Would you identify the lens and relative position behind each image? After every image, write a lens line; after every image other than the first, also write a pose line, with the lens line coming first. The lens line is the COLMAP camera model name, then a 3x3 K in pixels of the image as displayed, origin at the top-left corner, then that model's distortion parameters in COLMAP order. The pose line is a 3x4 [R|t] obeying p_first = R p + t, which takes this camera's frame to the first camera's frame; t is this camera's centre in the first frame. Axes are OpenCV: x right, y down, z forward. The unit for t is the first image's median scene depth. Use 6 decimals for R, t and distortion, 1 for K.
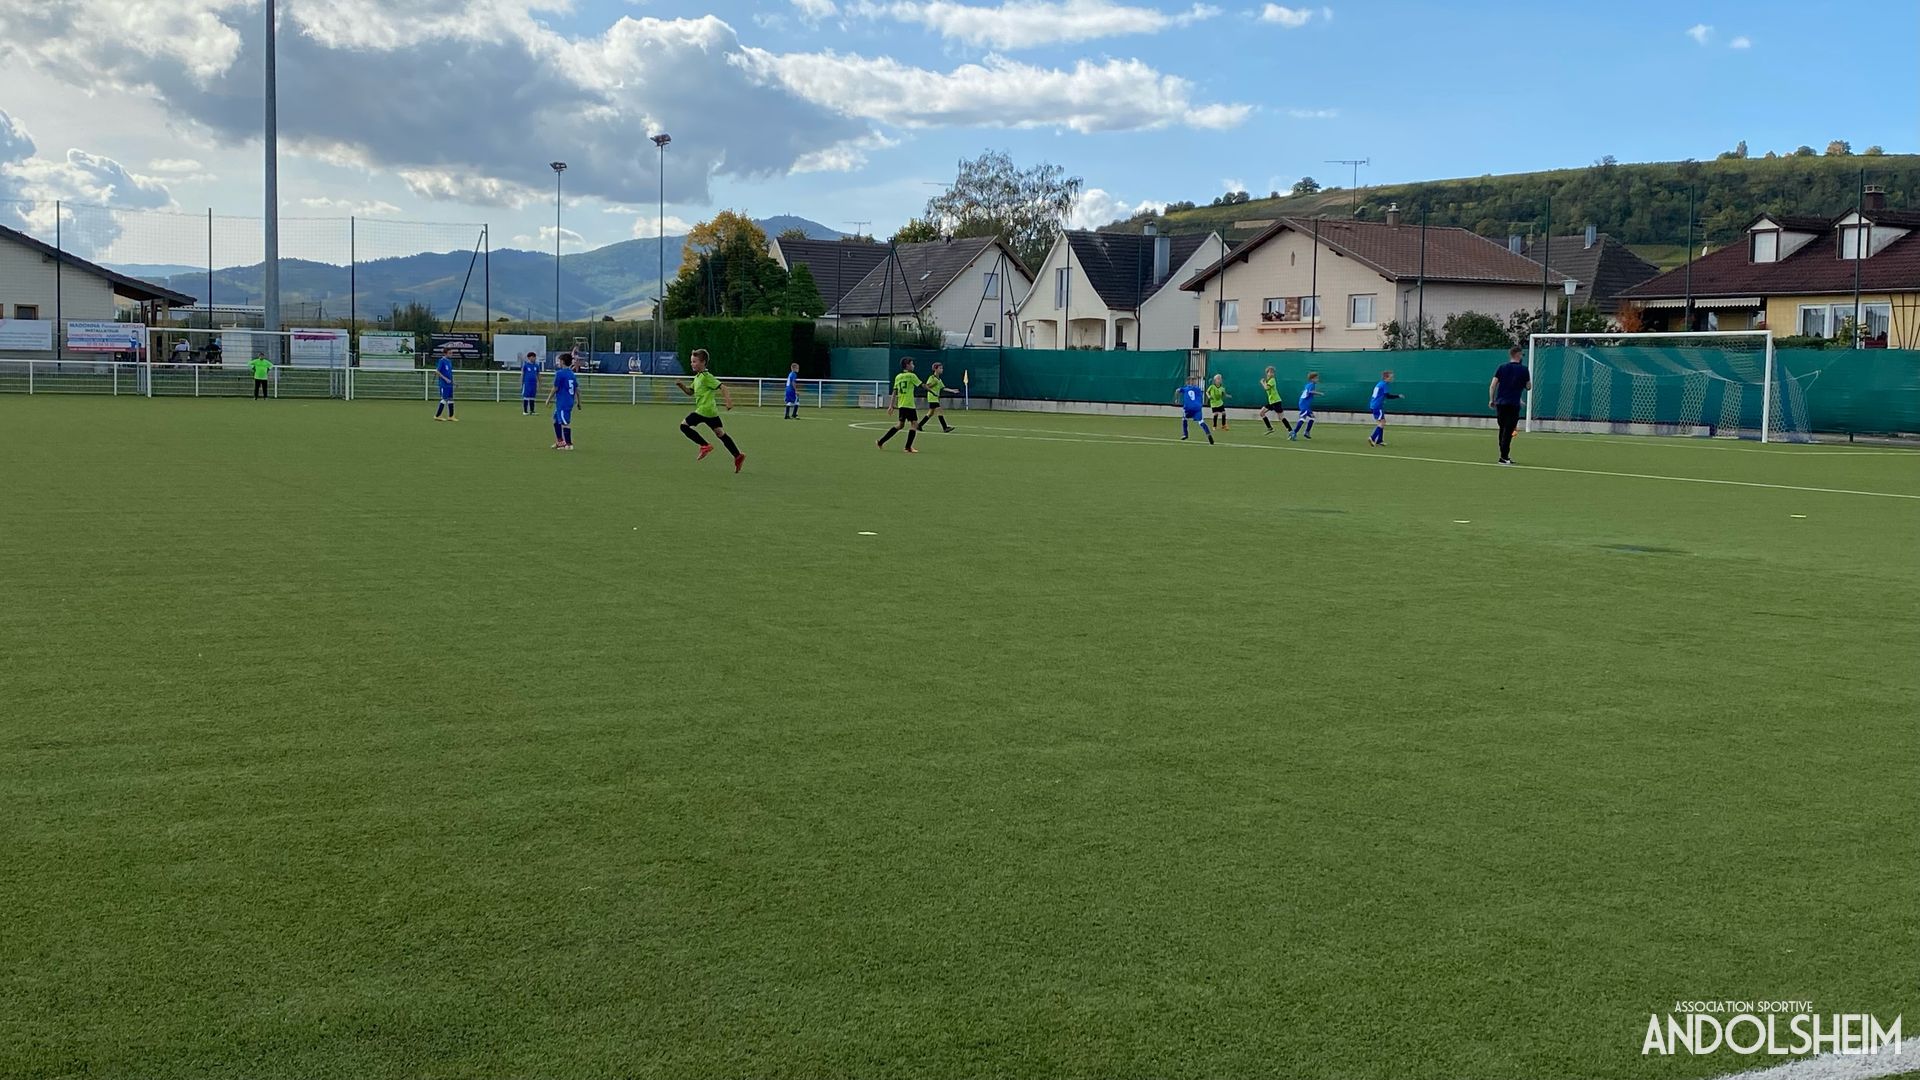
lens RADIAL K [[2024.3, 0, 960.0], [0, 2024.3, 540.0], [0, 0, 1]] dist [0.013492, -0.026660]
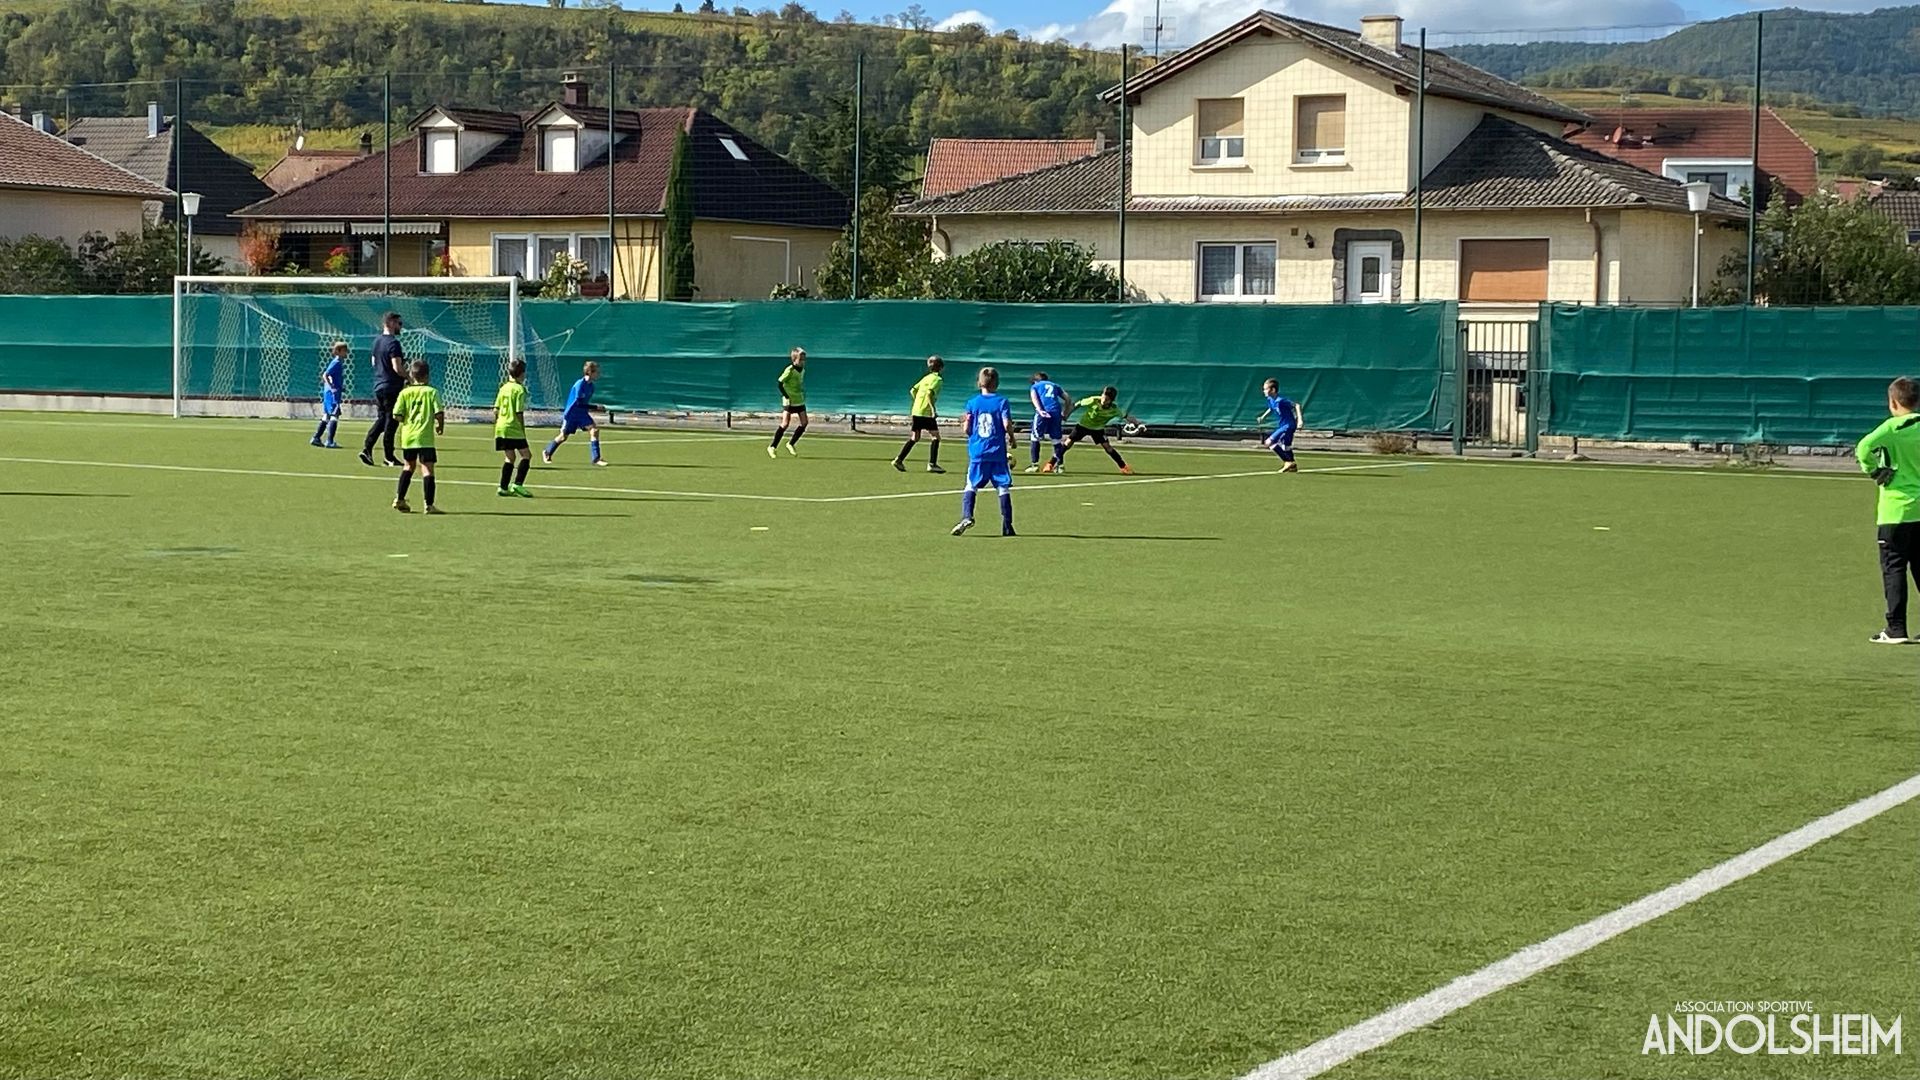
lens RADIAL K [[3189.6, 0, 960.0], [0, 3189.6, 540.0], [0, 0, 1]] dist [0.091991, 0.046903]
pose [[0.843032, -0.037594, 0.536548, -0.057636], [0.044815, 0.998995, -0.000417, 0.000796], [-0.535994, 0.024396, 0.843870, -0.045289]]
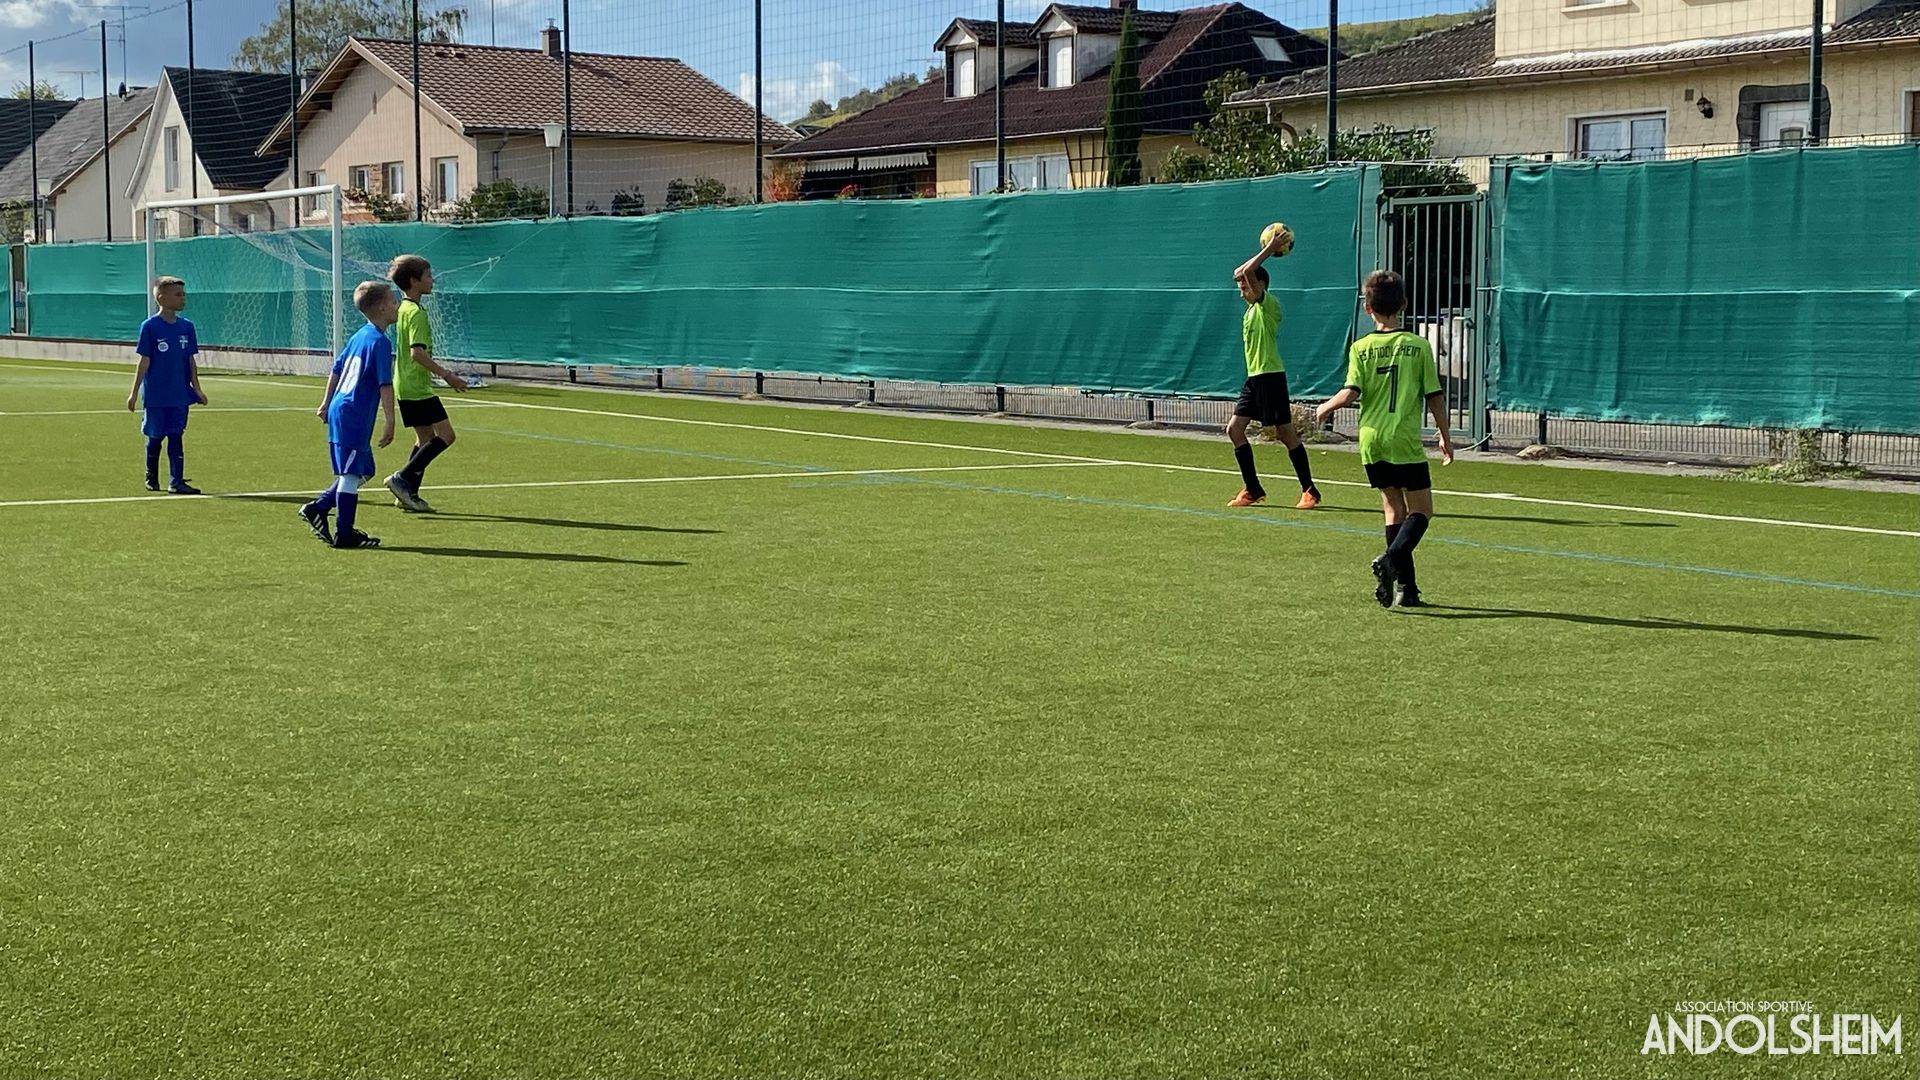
lens RADIAL K [[2684.6, 0, 960.0], [0, 2684.6, 540.0], [0, 0, 1]] dist [0.117424, -0.068088]
pose [[0.997857, -0.021172, 0.061908, 0.339874], [0.020775, 0.999759, 0.007045, -0.004625], [-0.062042, -0.005744, 0.998057, 0.159728]]
